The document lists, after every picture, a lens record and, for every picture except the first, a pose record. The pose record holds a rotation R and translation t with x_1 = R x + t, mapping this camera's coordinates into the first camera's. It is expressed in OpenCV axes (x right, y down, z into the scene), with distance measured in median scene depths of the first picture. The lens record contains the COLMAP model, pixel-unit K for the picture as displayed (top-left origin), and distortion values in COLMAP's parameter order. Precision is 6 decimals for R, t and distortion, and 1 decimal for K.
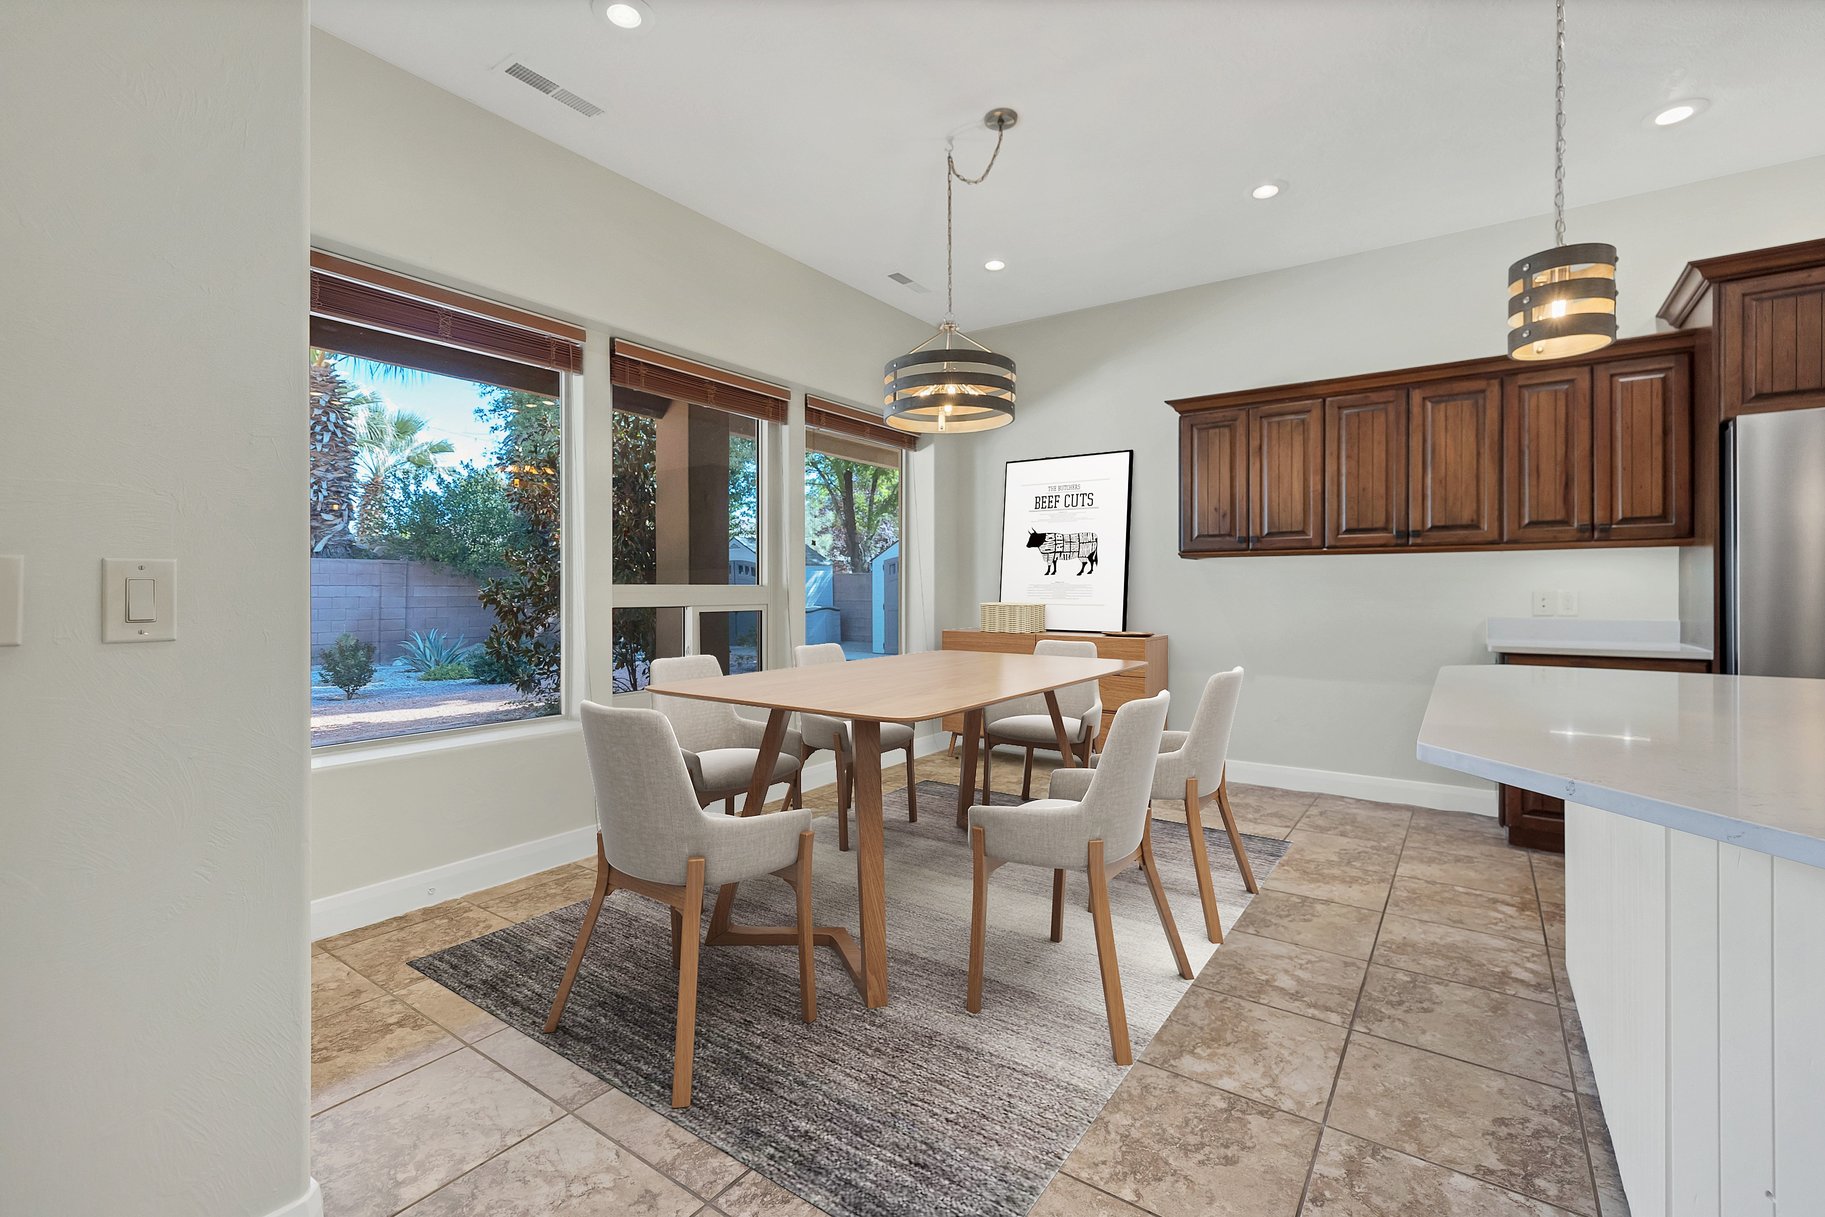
lens RADIAL K [[787.3, 0, 916.9], [0, 787.3, 587.7], [0, 0, 1]] dist [0.001436, 0.000469]
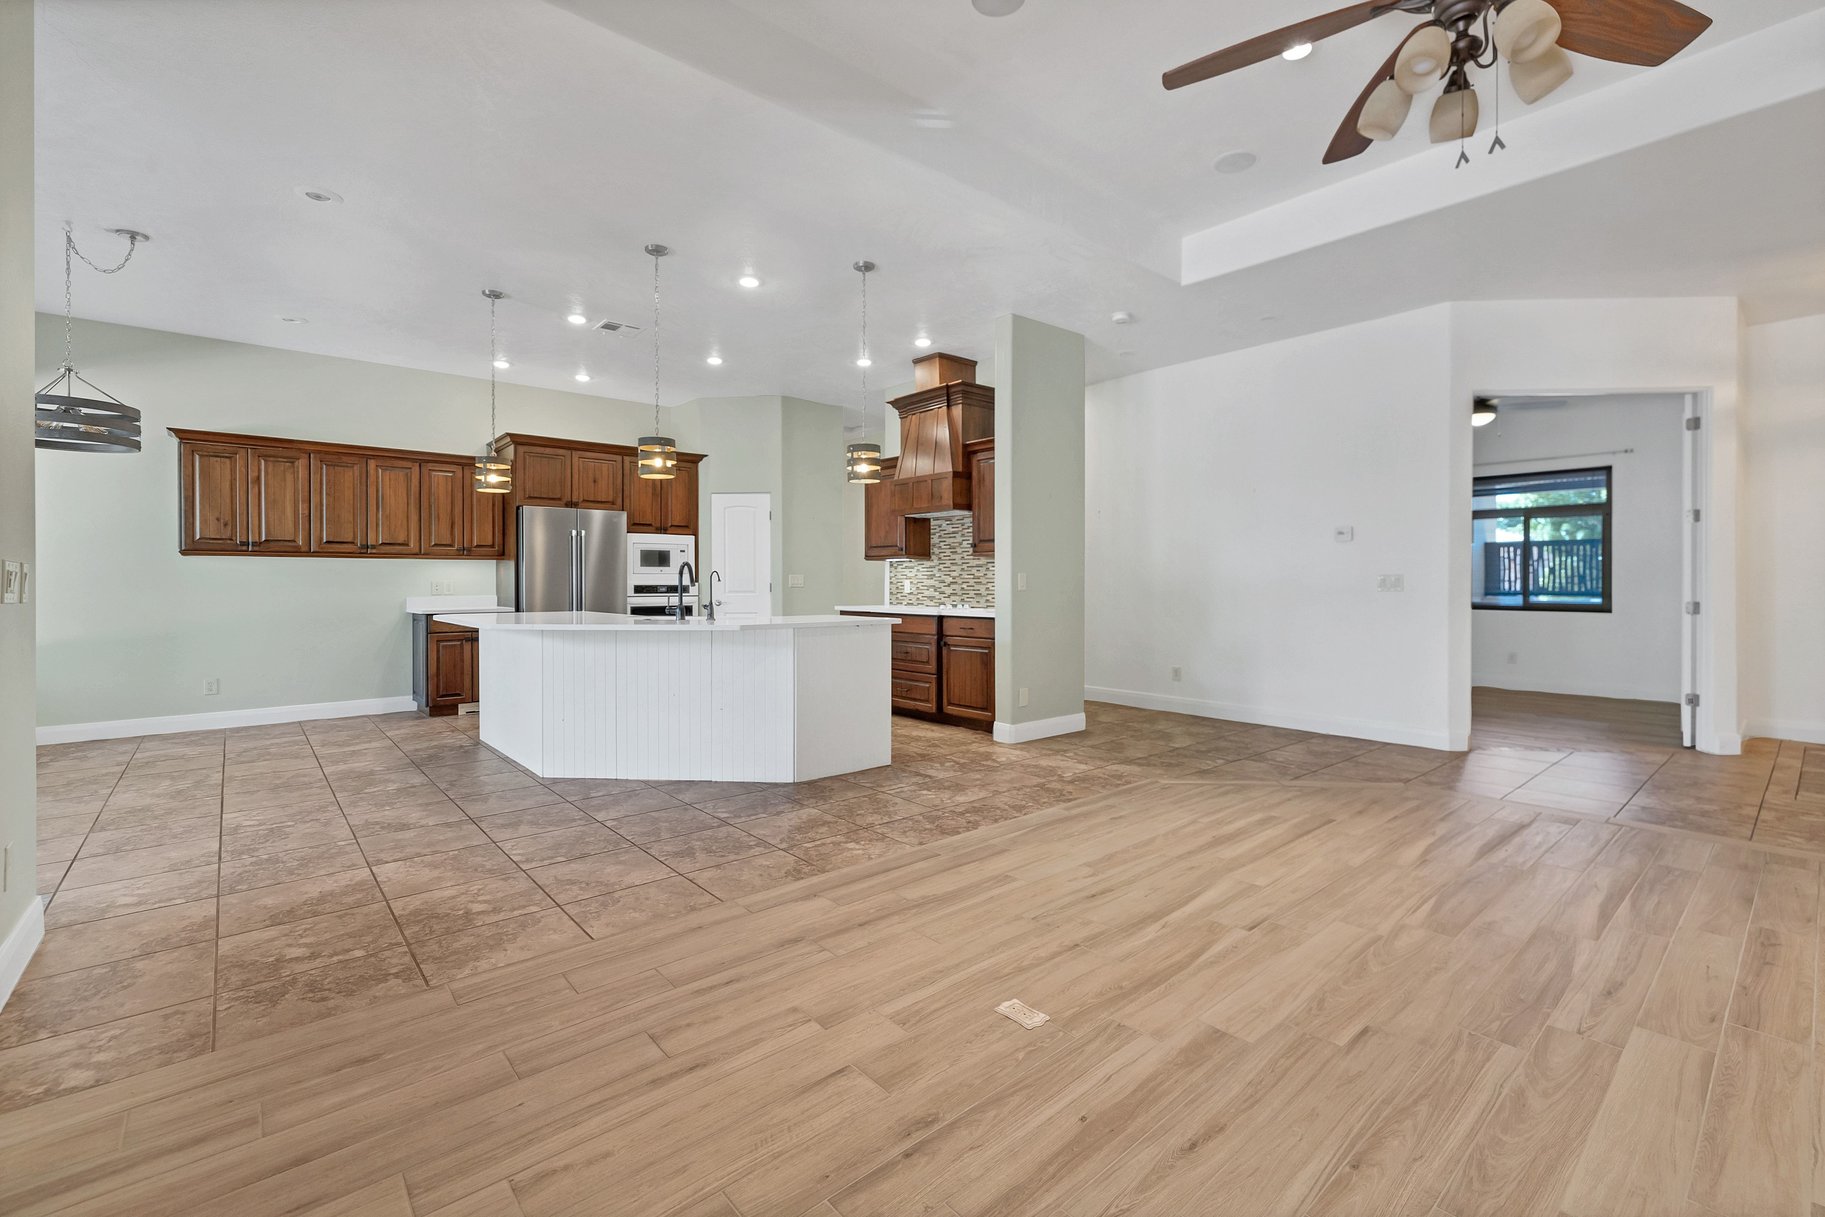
lens RADIAL K [[782.7, 0, 907.3], [0, 782.7, 582.0], [0, 0, 1]] dist [0.001615, 0.000263]
pose [[0.244488, -0.000458, 0.969652, -0.865572], [-0.002489, 0.999996, 0.001100, 0.000942], [-0.969649, -0.002683, 0.244486, -0.620345]]
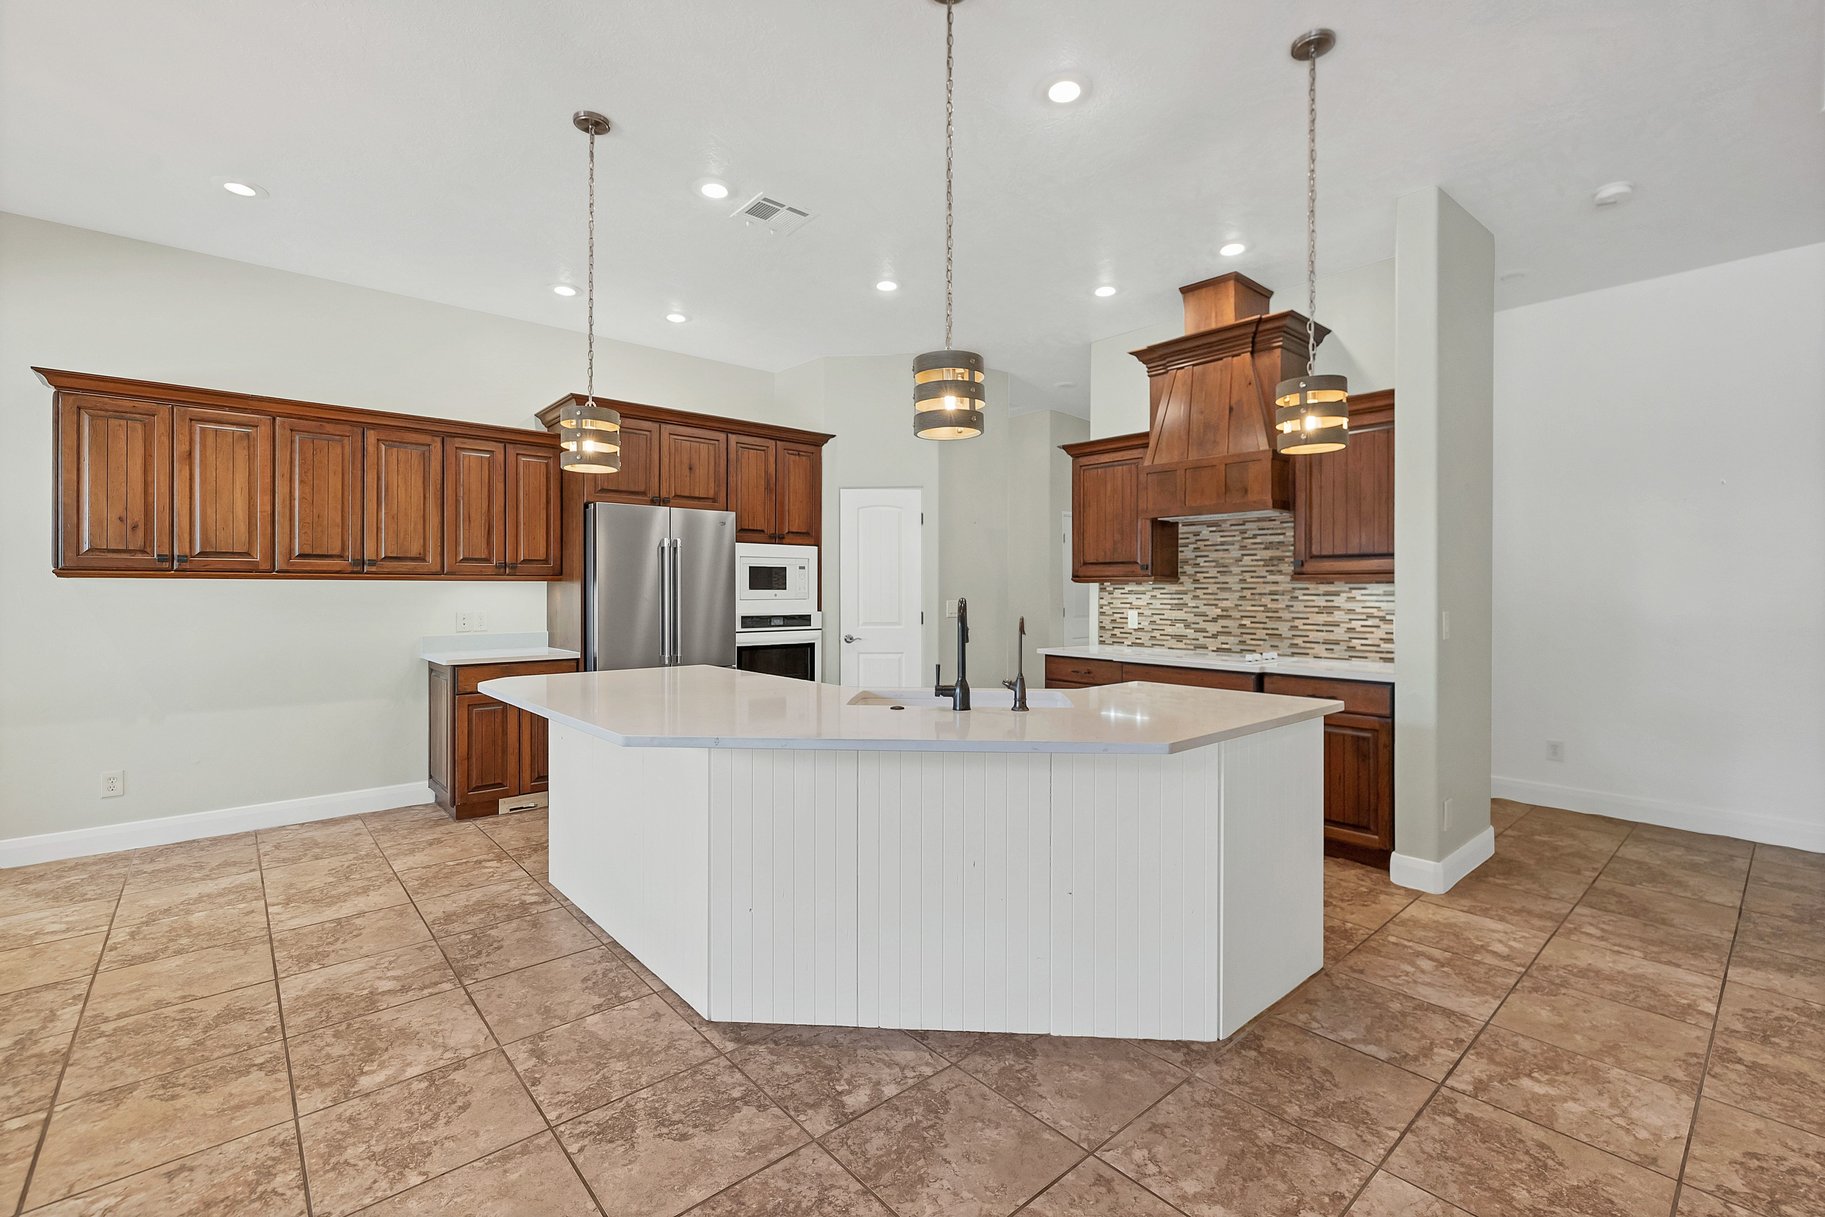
lens RADIAL K [[787.3, 0, 916.9], [0, 787.3, 587.7], [0, 0, 1]] dist [0.001436, 0.000469]
pose [[0.231889, 0.004436, 0.972732, -0.317856], [-0.005101, 0.999981, -0.003344, -0.042532], [-0.972729, -0.004186, 0.231908, 0.013704]]
